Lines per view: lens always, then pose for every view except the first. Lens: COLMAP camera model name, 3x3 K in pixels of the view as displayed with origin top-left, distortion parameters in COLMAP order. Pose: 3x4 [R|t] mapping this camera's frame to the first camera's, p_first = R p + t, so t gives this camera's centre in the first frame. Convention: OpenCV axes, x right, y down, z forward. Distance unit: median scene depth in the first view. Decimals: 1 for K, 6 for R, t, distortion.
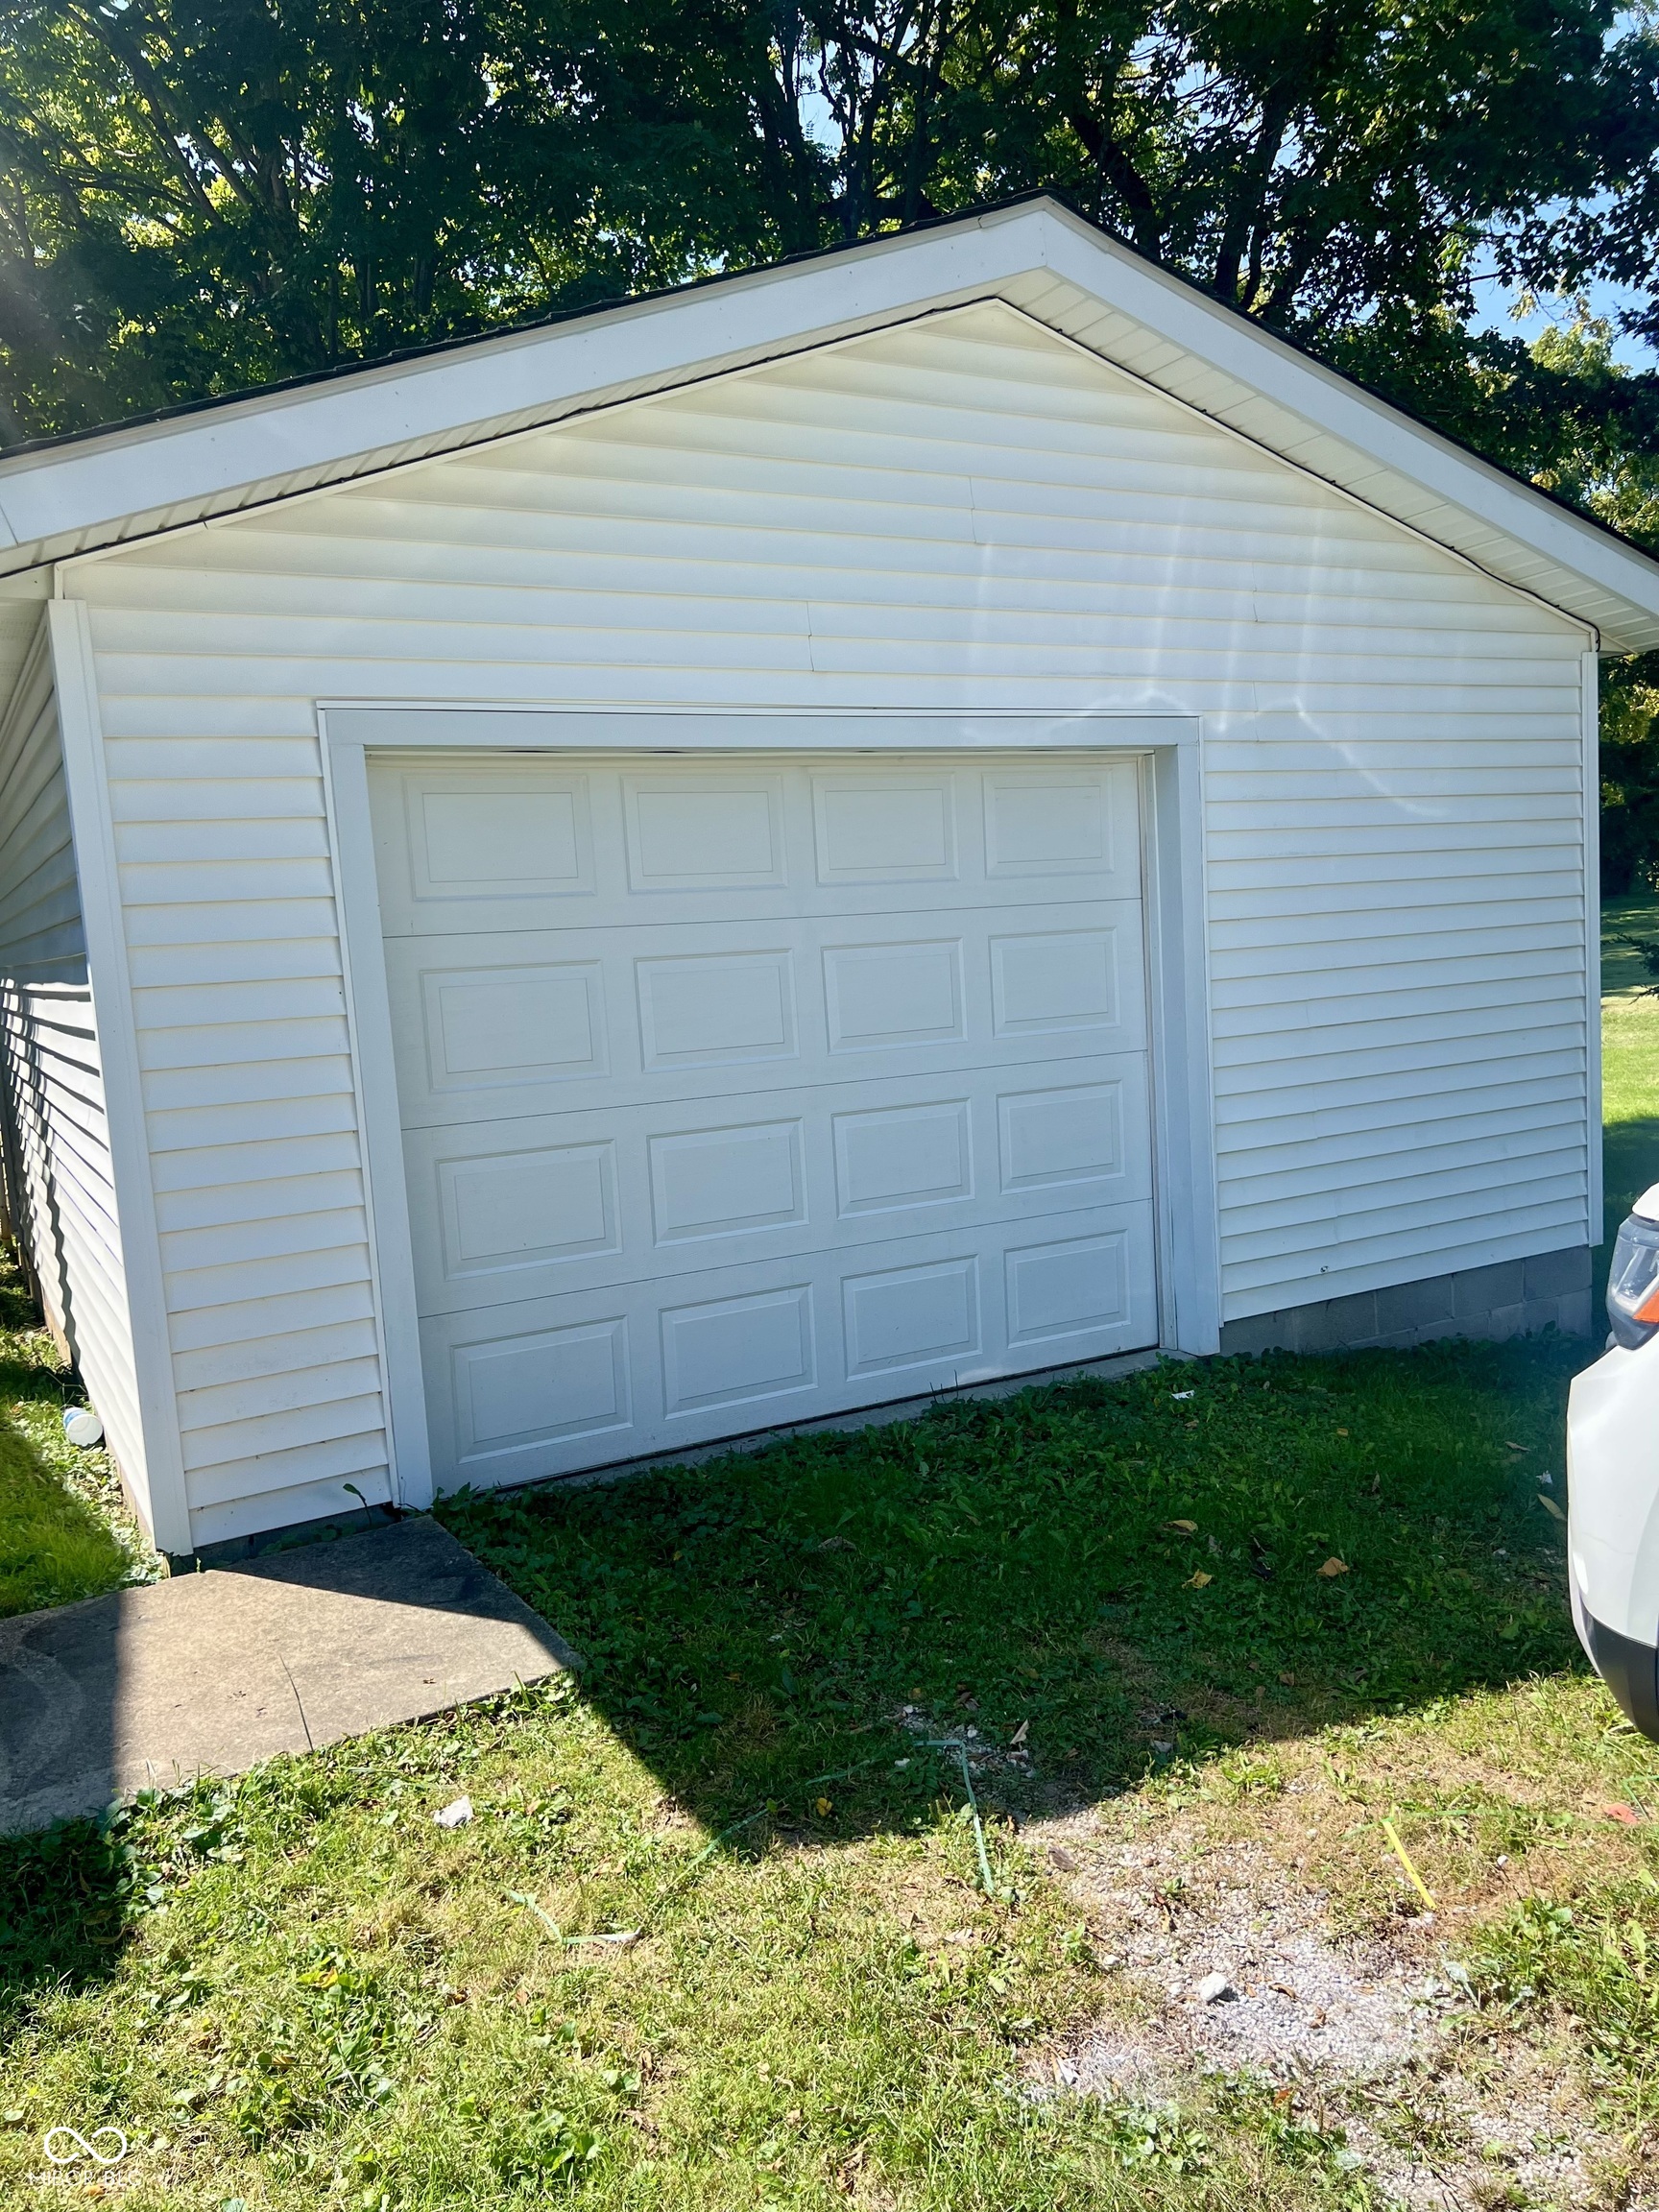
lens RADIAL K [[1660.0, 0, 828.1], [0, 1660.0, 1114.2], [0, 0, 1]] dist [0.057721, -0.057939]
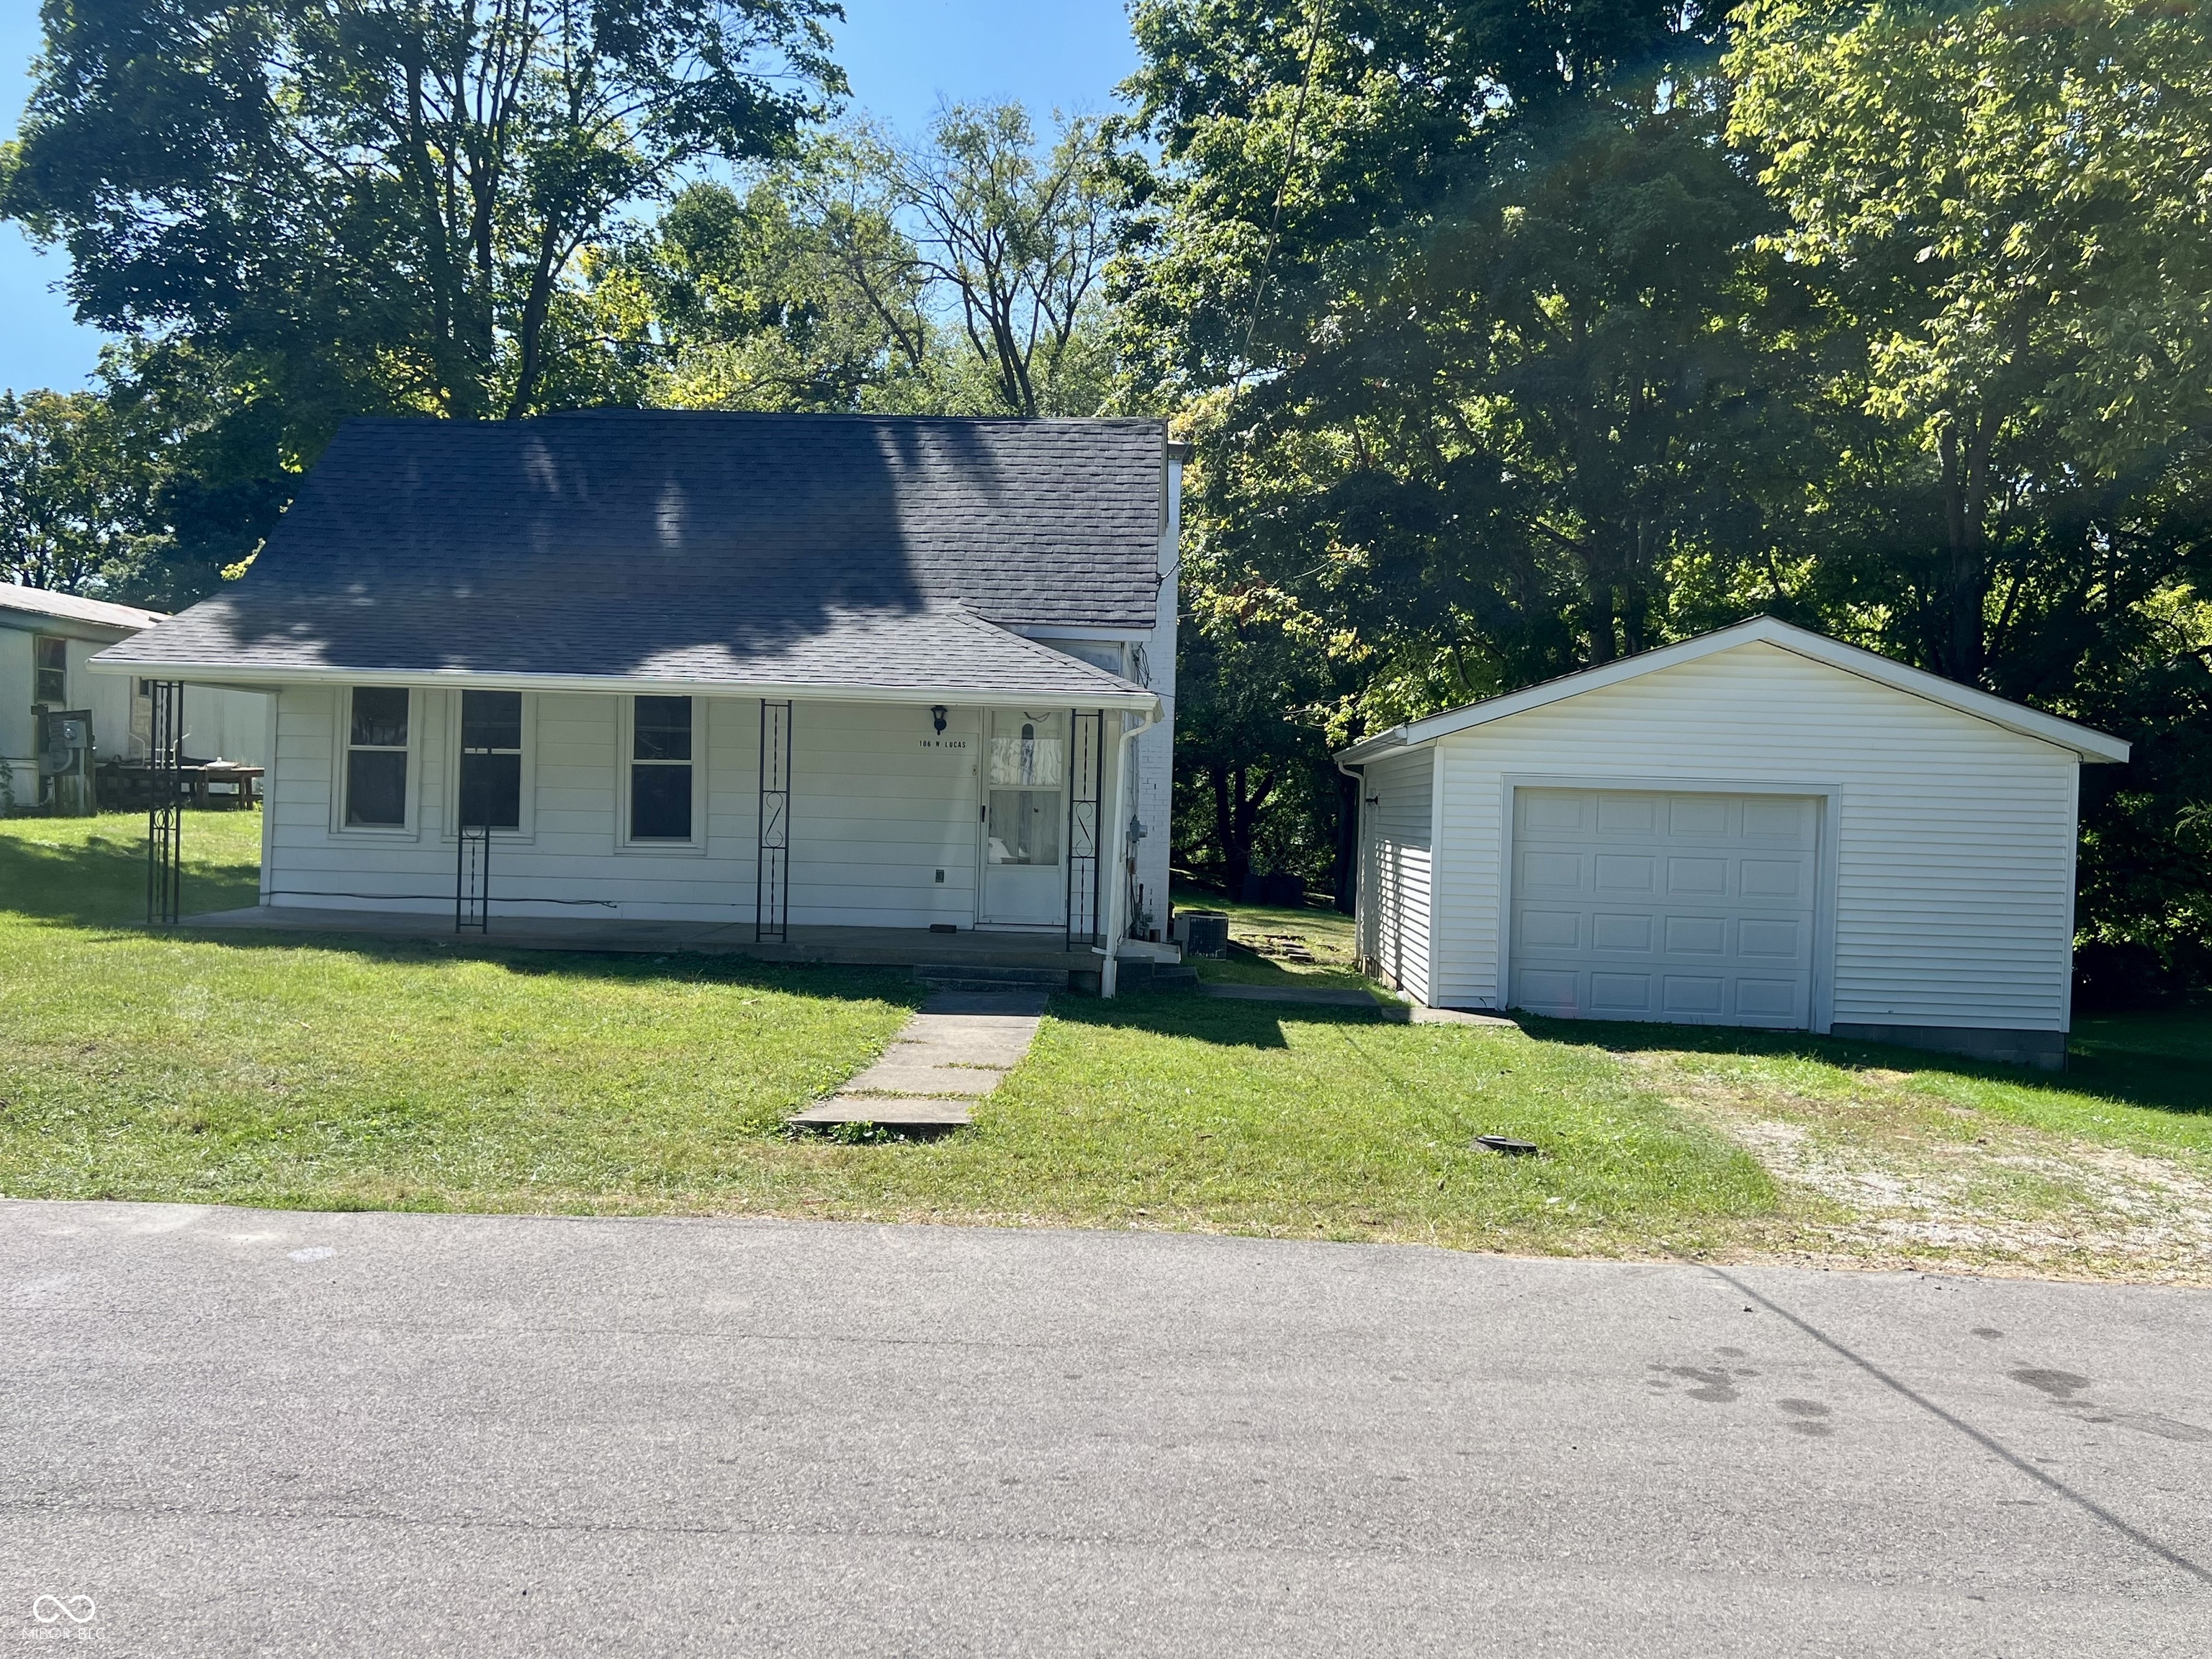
lens RADIAL K [[1873.3, 0, 1102.6], [0, 1873.3, 834.3], [0, 0, 1]] dist [0.082664, 0.002647]
pose [[0.846604, 0.092987, -0.524037, 0.775881], [-0.139808, 0.988895, -0.050393, 0.141972], [0.513532, 0.115928, 0.850203, -2.014706]]
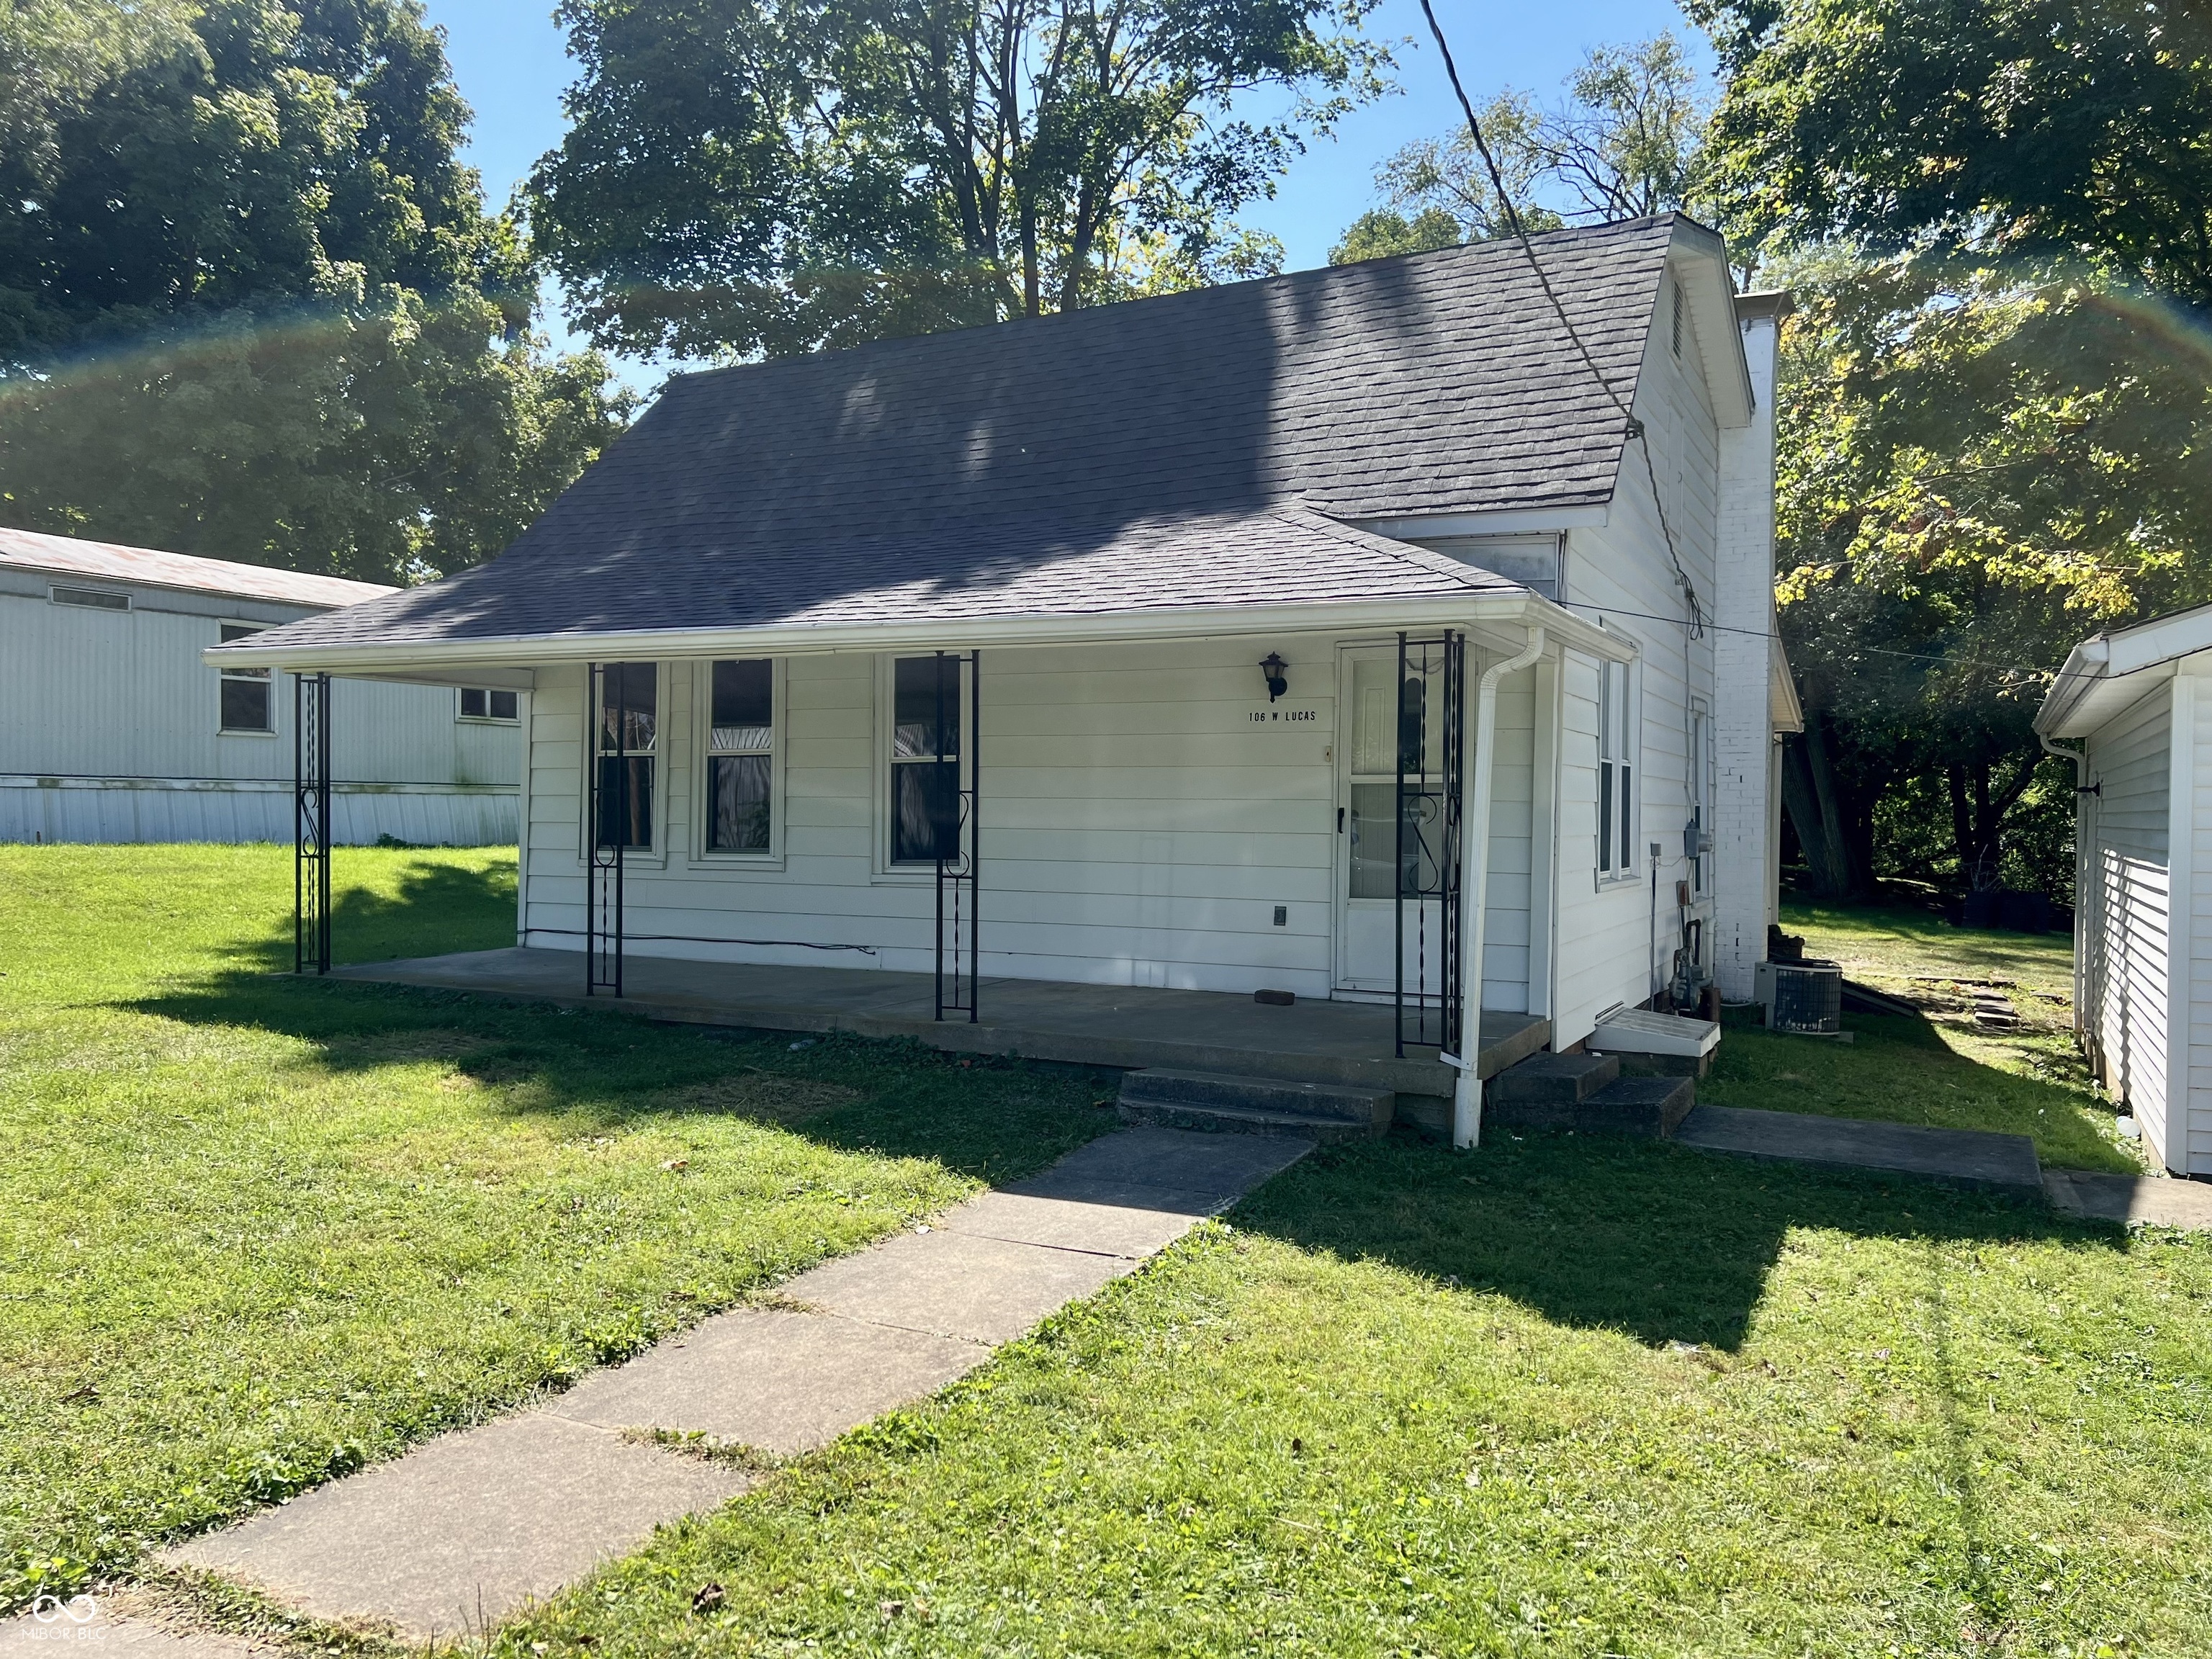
lens RADIAL K [[1660.0, 0, 1100.3], [0, 1660.0, 827.9], [0, 0, 1]] dist [0.057721, -0.057939]
pose [[0.552567, 0.074763, -0.830108, 0.338257], [-0.136577, 0.990628, -0.001694, 0.033842], [0.822202, 0.114310, 0.557599, -0.763776]]
